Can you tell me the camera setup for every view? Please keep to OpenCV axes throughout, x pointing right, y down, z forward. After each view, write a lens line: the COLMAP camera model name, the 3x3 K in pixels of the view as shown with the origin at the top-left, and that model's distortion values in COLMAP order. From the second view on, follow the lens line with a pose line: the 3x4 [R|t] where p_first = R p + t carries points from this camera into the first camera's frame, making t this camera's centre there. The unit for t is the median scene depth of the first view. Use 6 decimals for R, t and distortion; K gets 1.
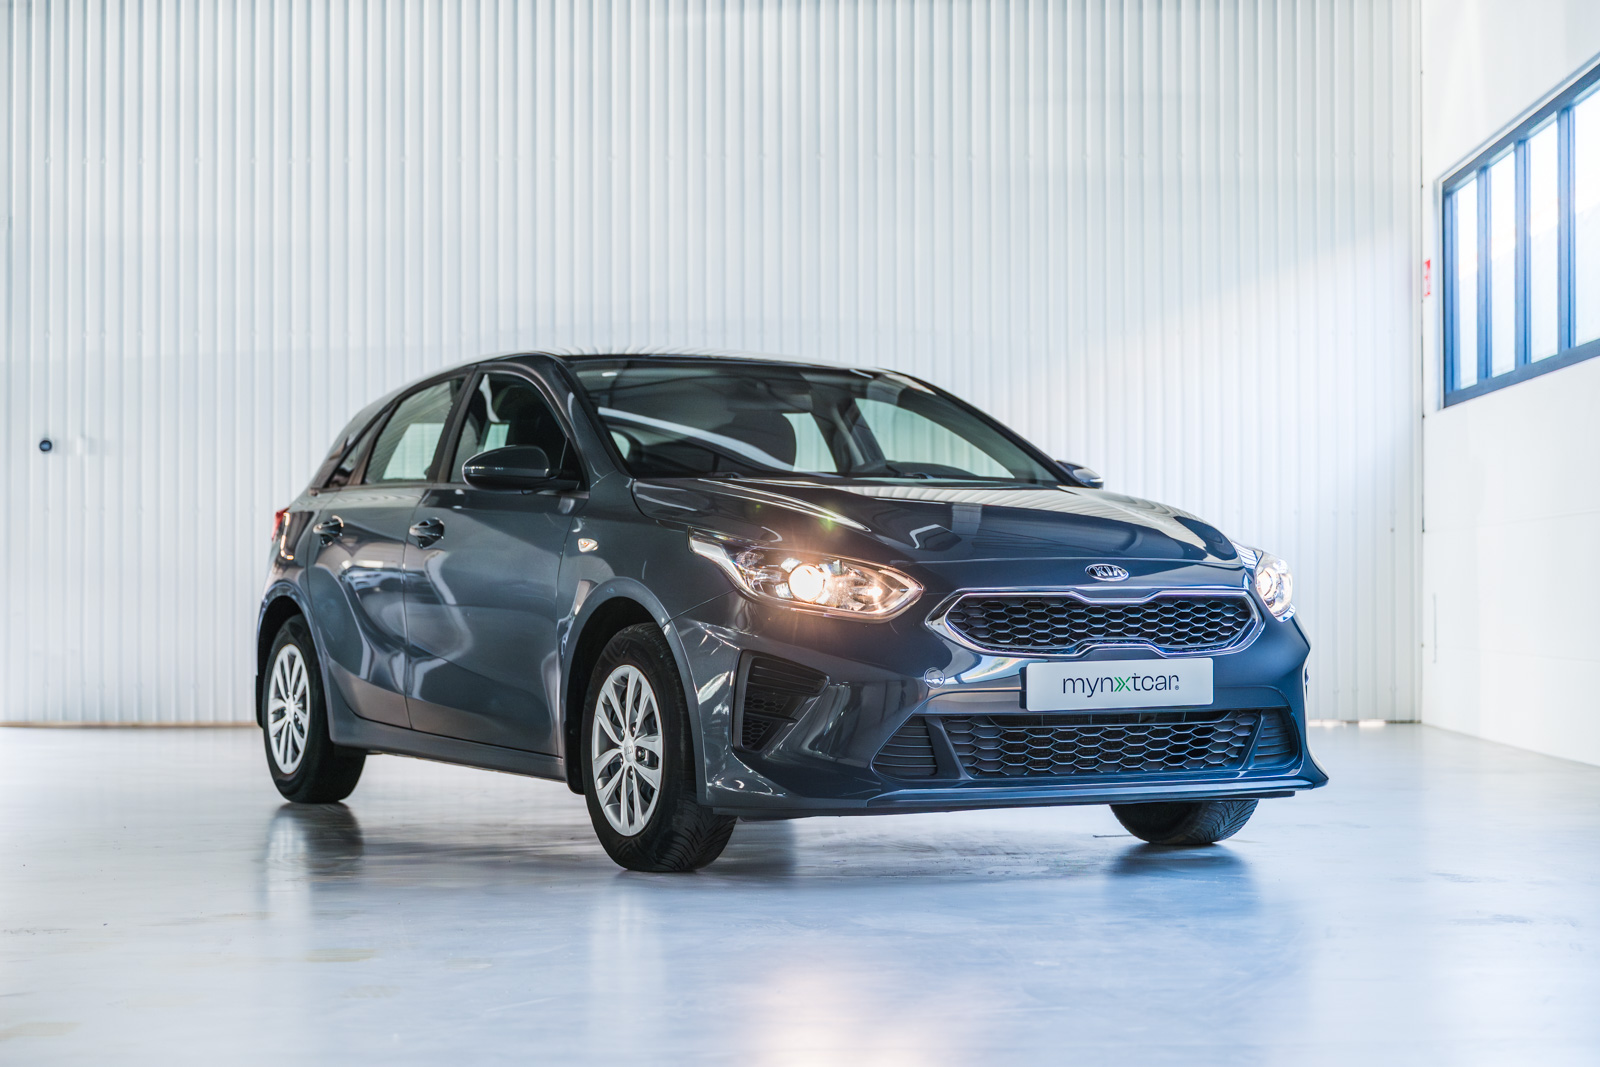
lens RADIAL K [[3131.0, 0, 800.0], [0, 3131.0, 533.5], [0, 0, 1]] dist [-0.069979, -0.035986]
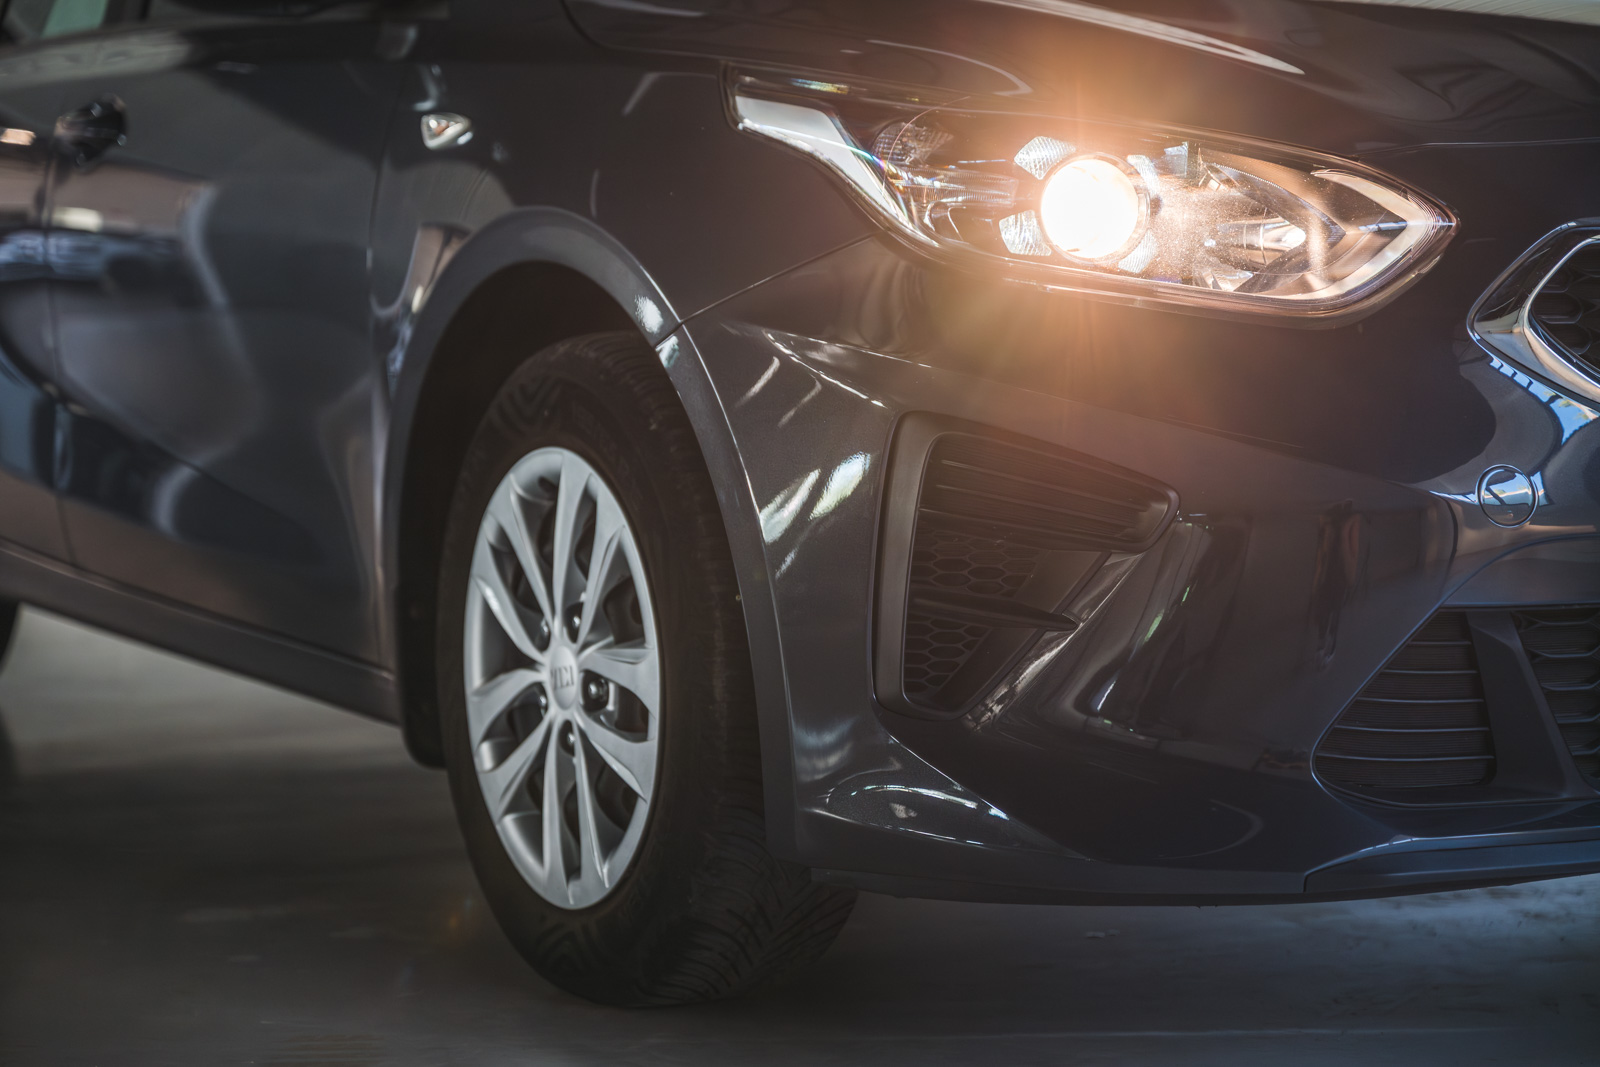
lens RADIAL K [[3236.2, 0, 800.0], [0, 3236.2, 533.5], [0, 0, 1]] dist [-0.189082, -0.129484]
pose [[0.999615, -0.009290, 0.026160, -0.036972], [0.006826, 0.995667, 0.092738, 0.017353], [-0.026908, -0.092524, 0.995347, 0.628259]]
